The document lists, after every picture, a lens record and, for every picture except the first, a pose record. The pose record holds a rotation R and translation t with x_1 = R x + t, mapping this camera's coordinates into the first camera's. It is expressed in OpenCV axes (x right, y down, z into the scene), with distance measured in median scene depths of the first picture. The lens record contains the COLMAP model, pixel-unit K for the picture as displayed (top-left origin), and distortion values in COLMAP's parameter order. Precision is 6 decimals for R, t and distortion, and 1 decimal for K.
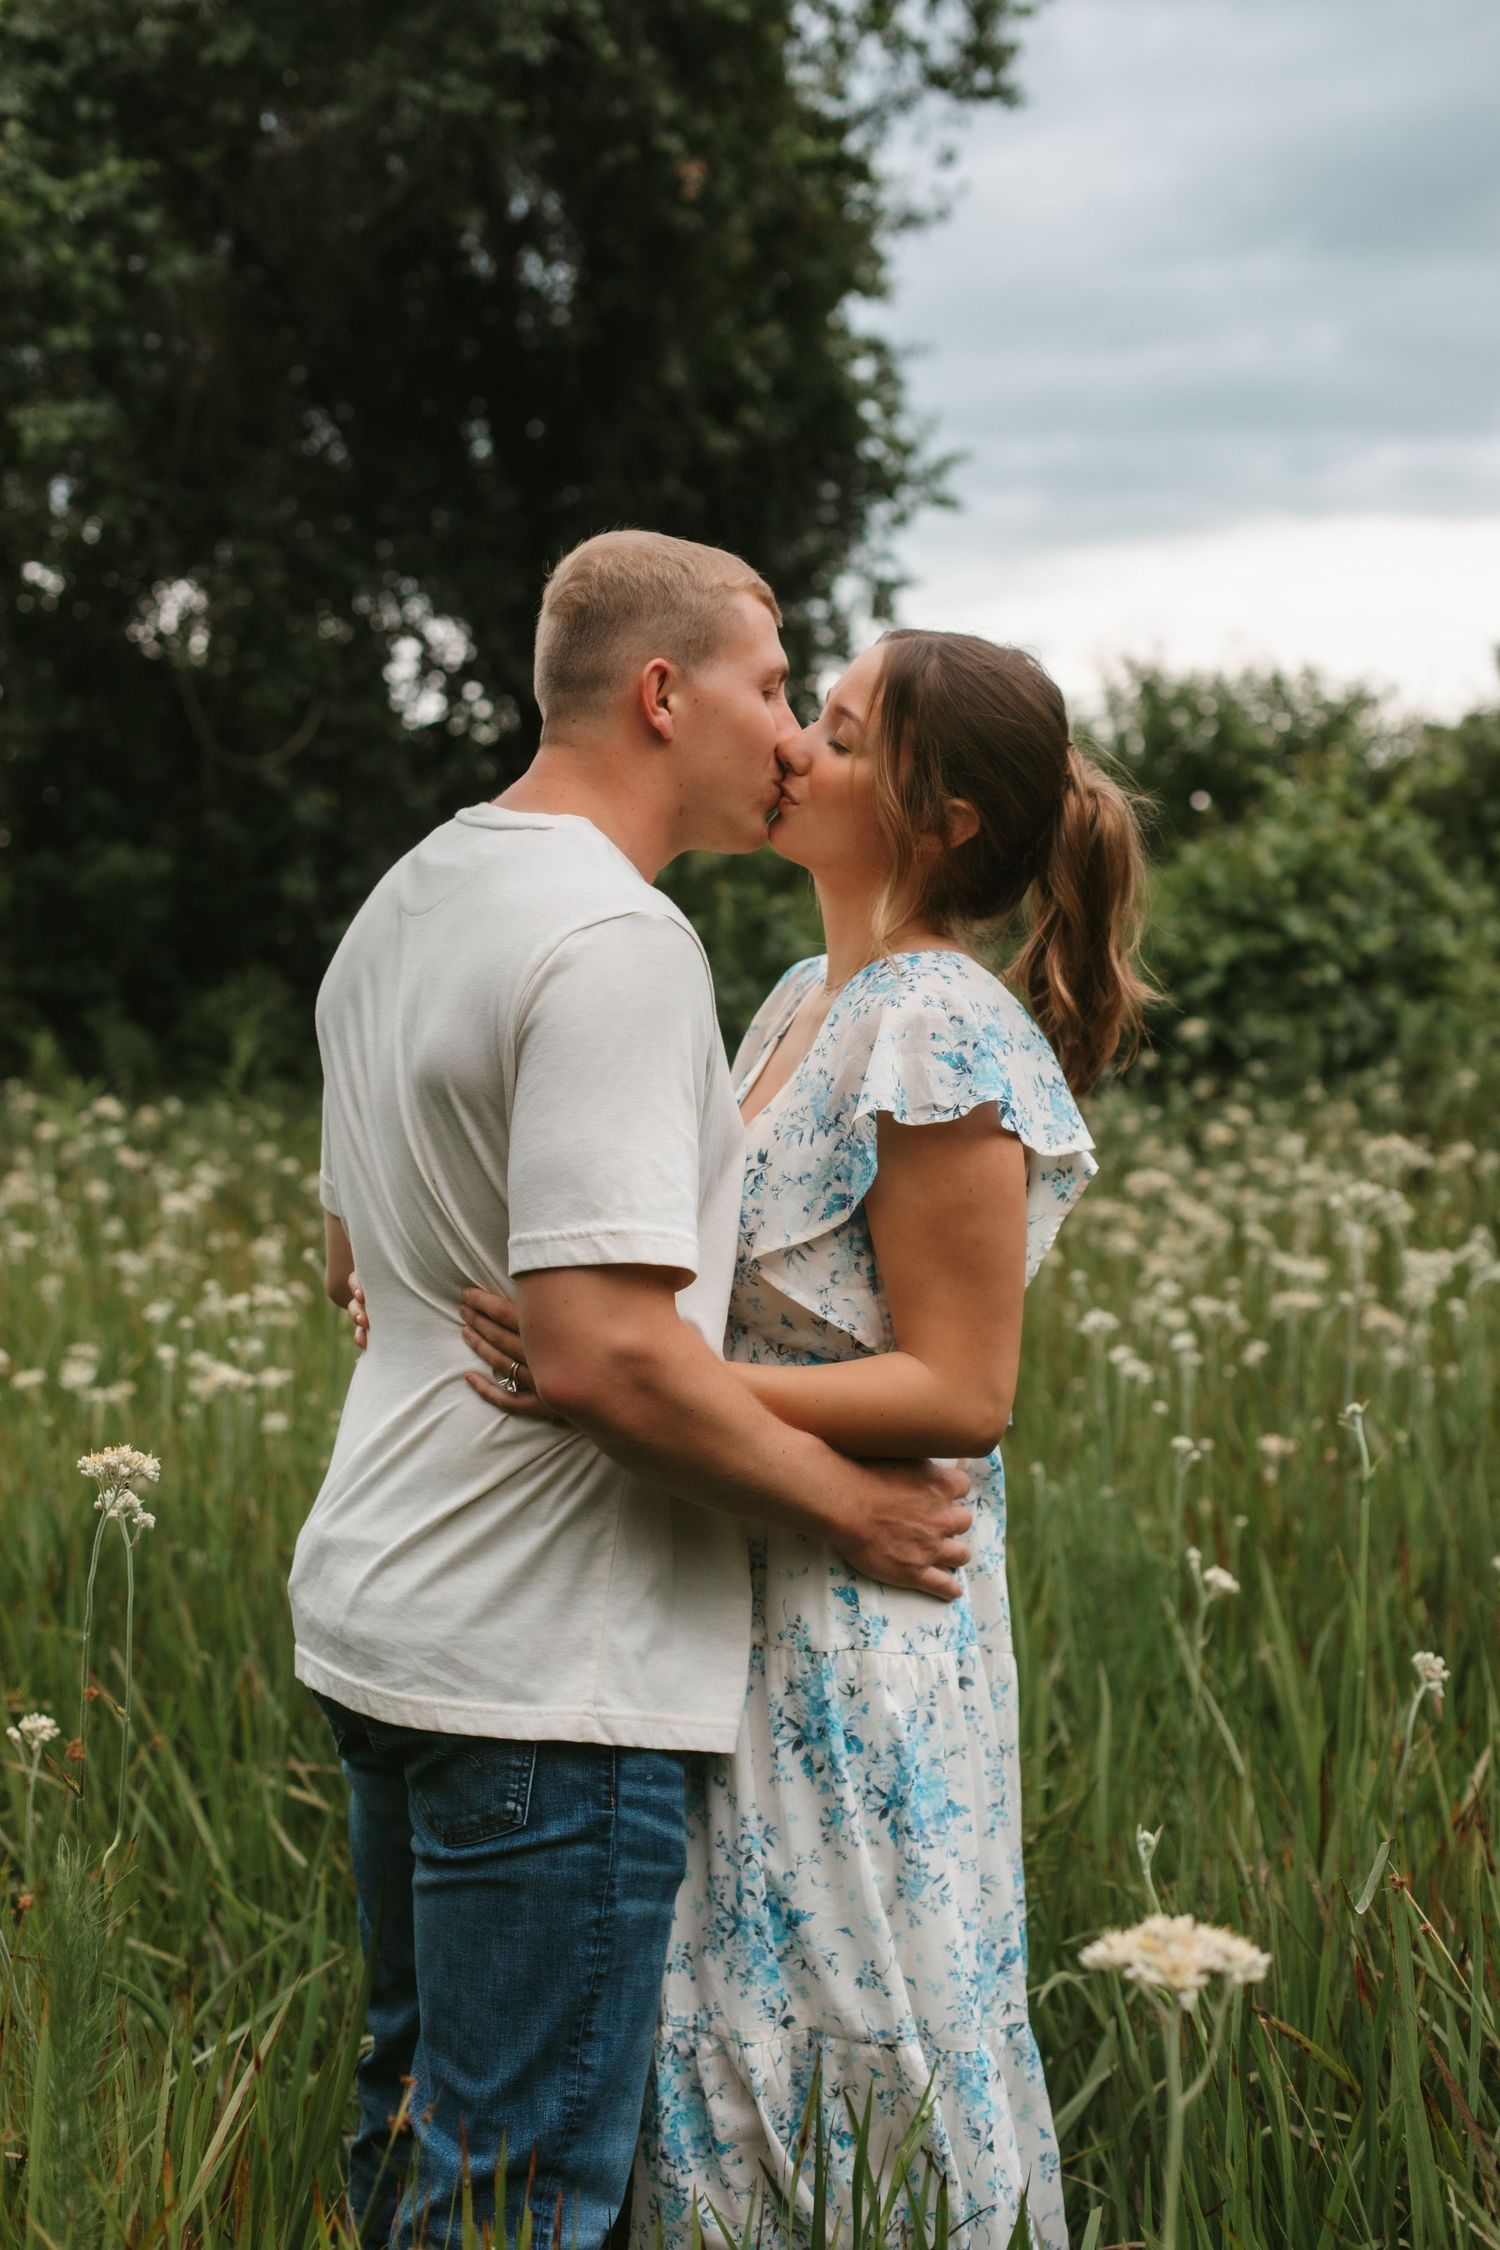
lens RADIAL K [[3338.8, 0, 754.1], [0, 3338.8, 1129.4], [0, 0, 1]] dist [0.005058, 0.000000]
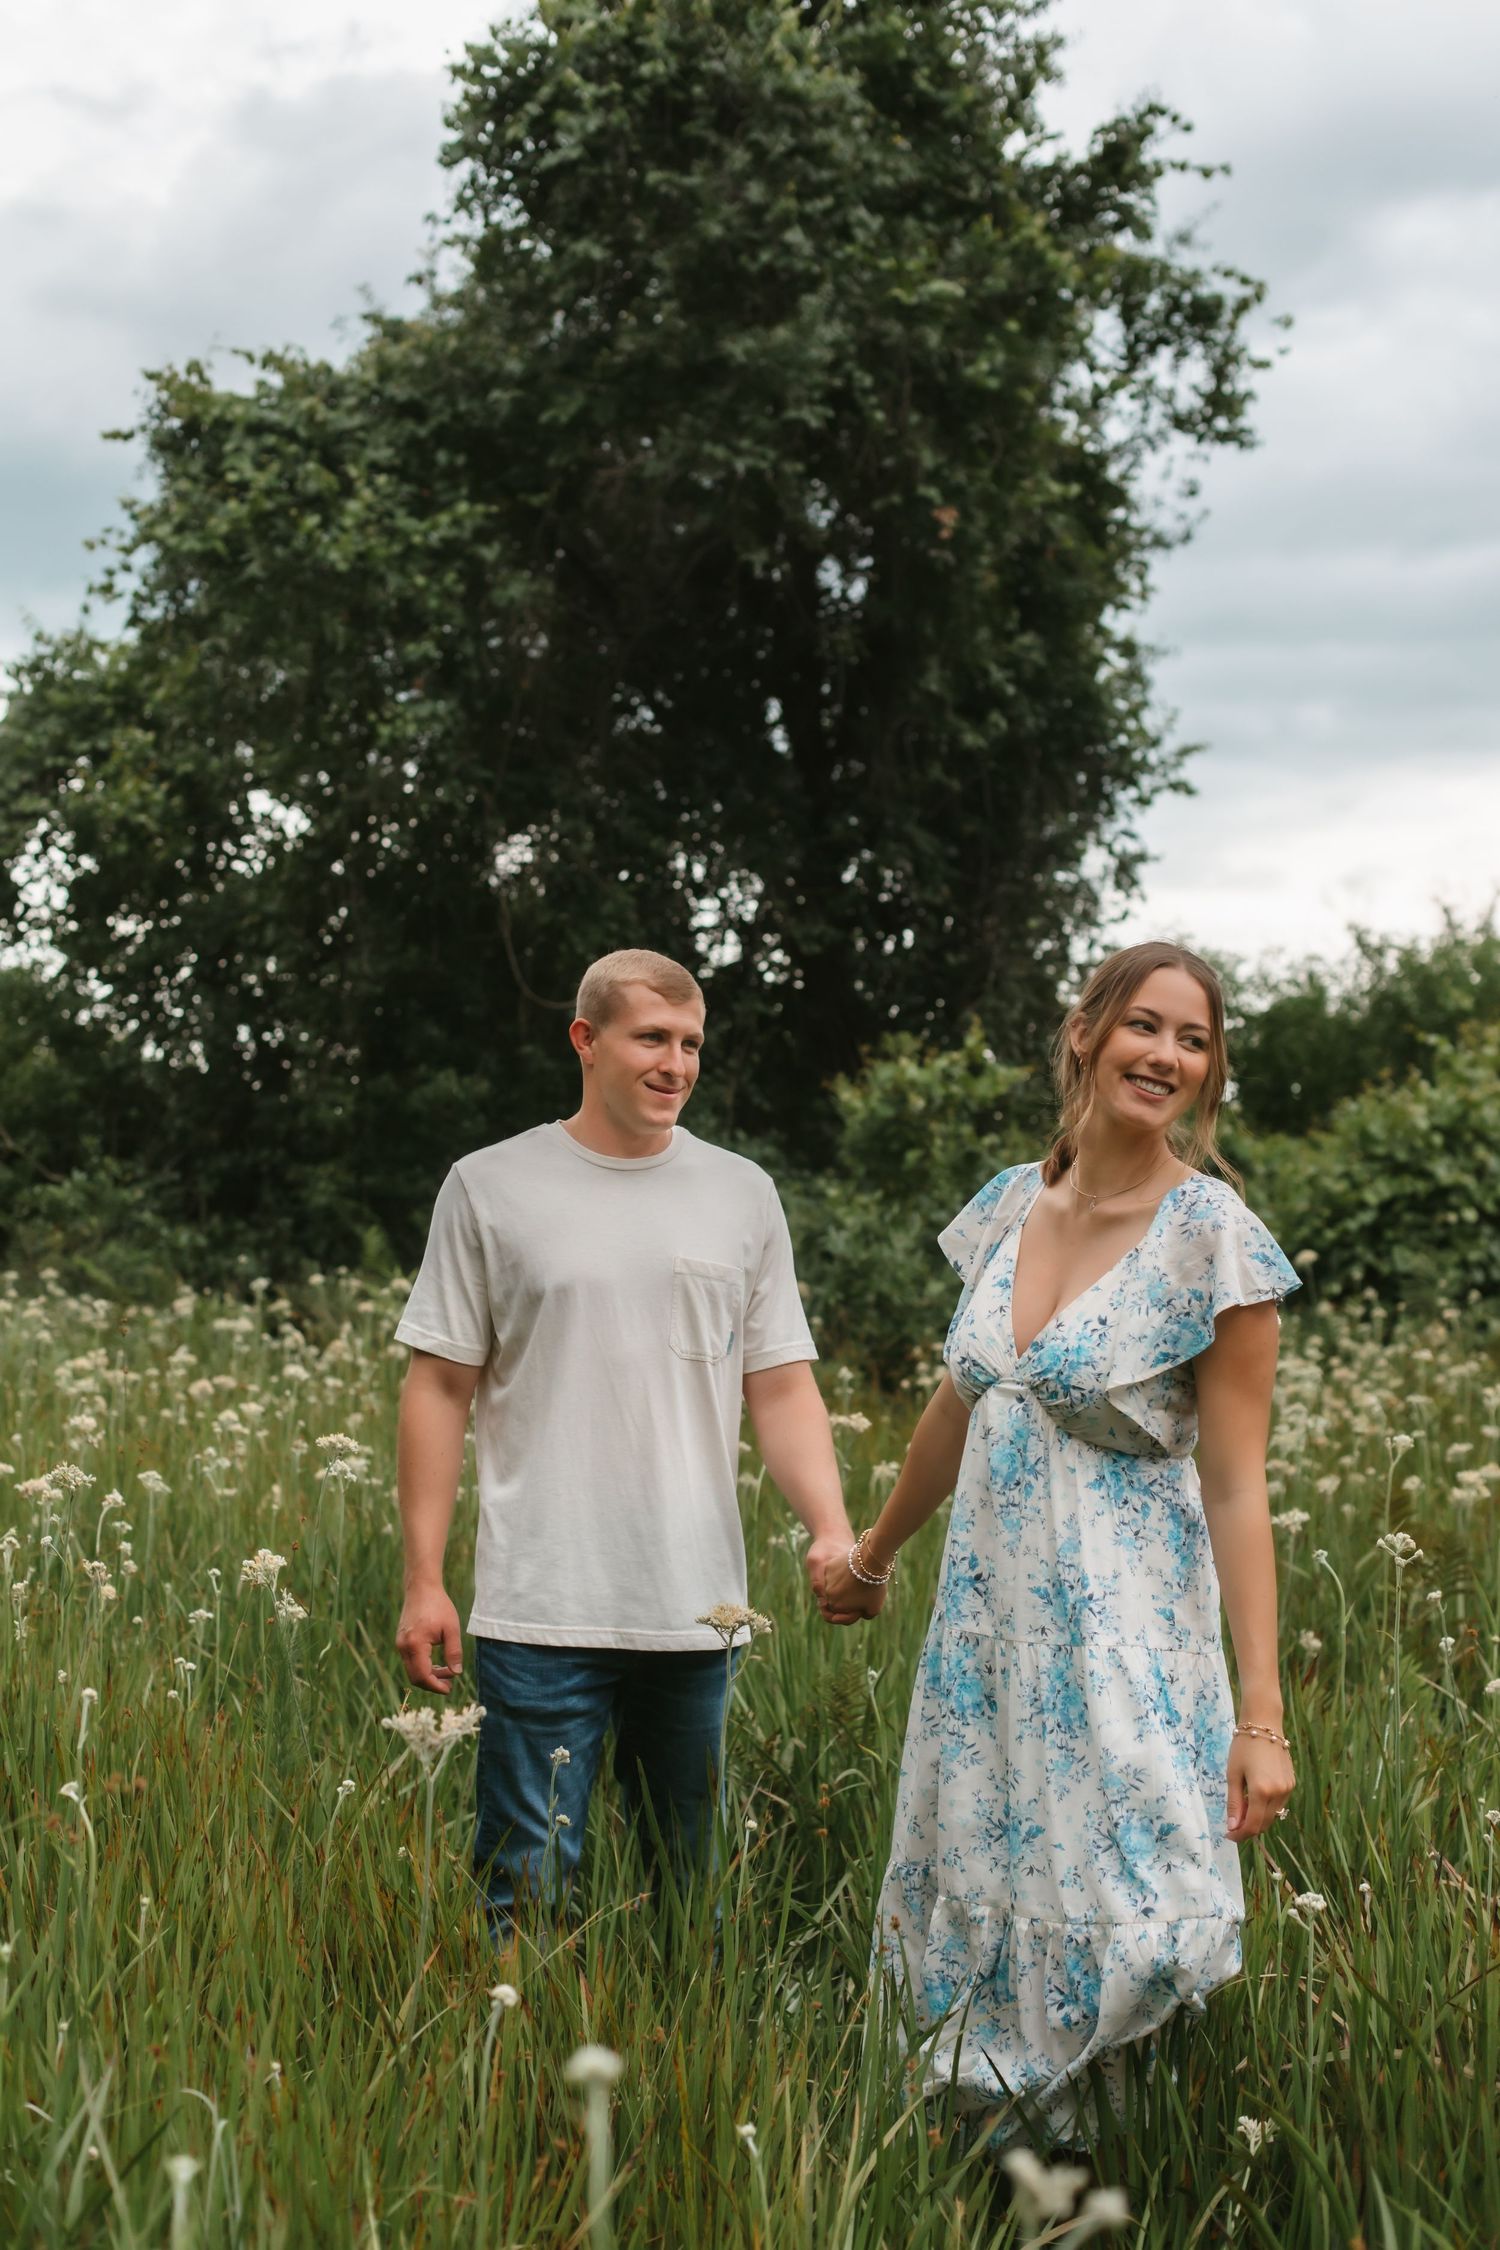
lens RADIAL K [[3338.8, 0, 755.6], [0, 3338.8, 1138.4], [0, 0, 1]] dist [0.005058, 0.000000]
pose [[0.994005, 0.031363, -0.104741, 0.045213], [-0.037853, 0.997447, -0.060560, 0.006130], [0.102574, 0.064161, 0.992654, -0.164968]]
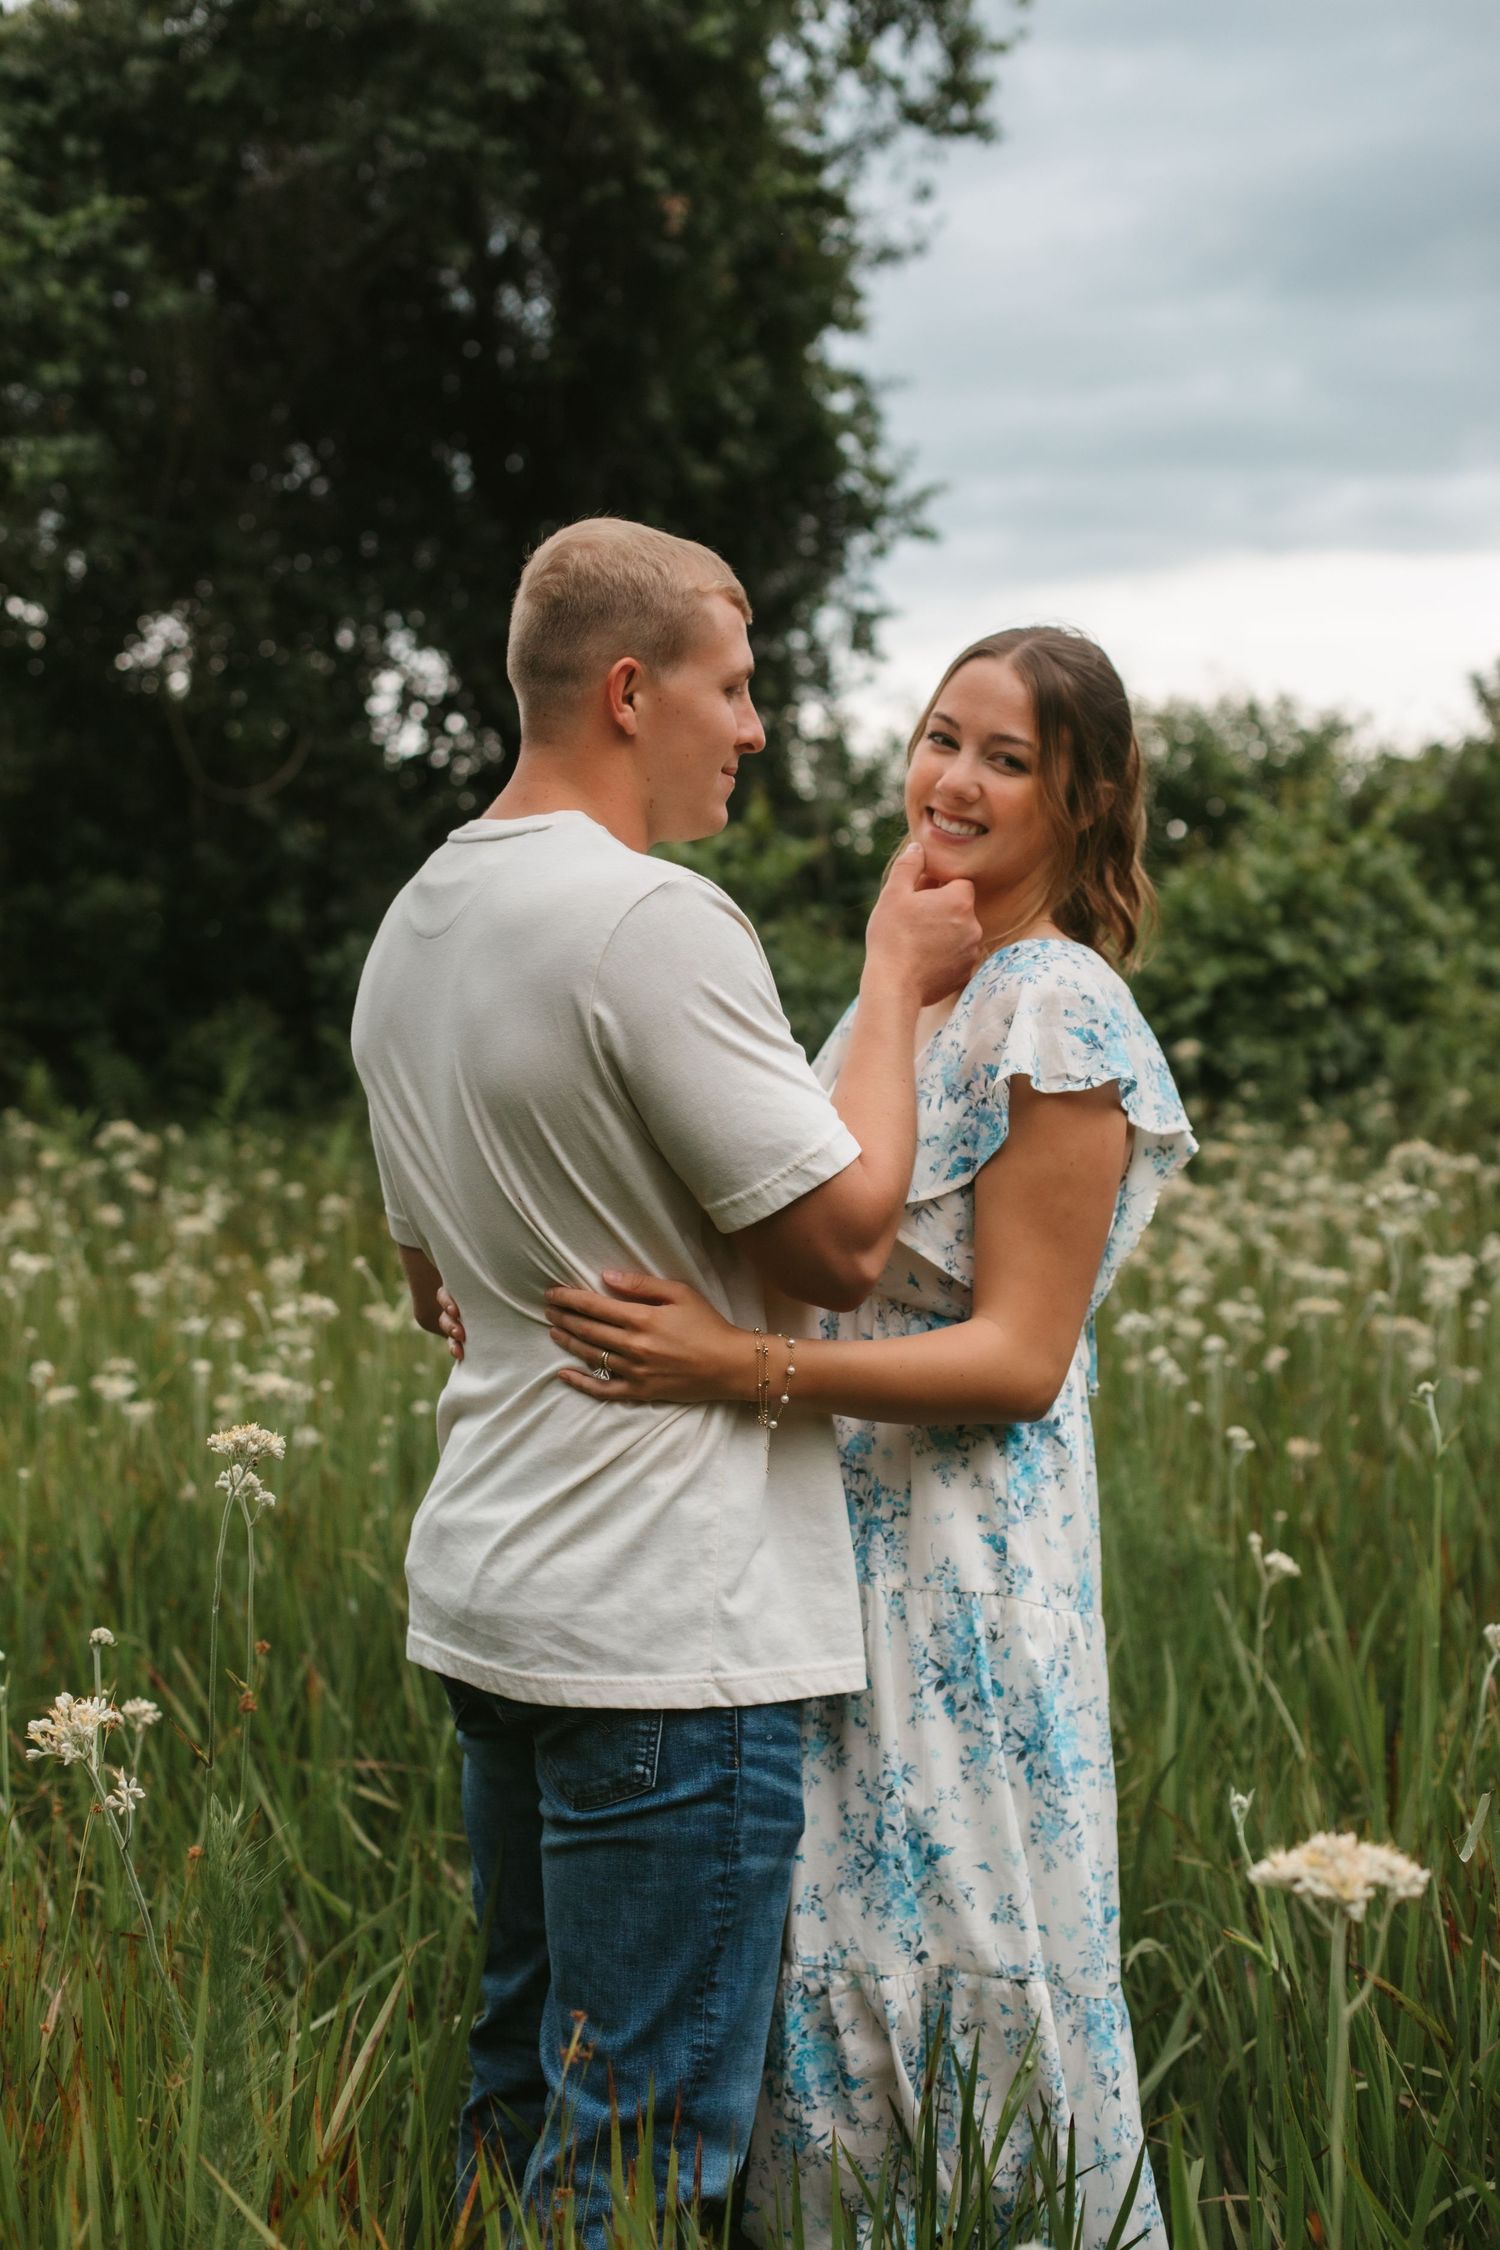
lens RADIAL K [[3338.8, 0, 751.5], [0, 3338.8, 1131.9], [0, 0, 1]] dist [0.005058, 0.000000]
pose [[0.999922, -0.006632, 0.010557, -0.008367], [0.006737, 0.999928, -0.009928, 0.002922], [-0.010490, 0.009998, 0.999895, -0.006196]]
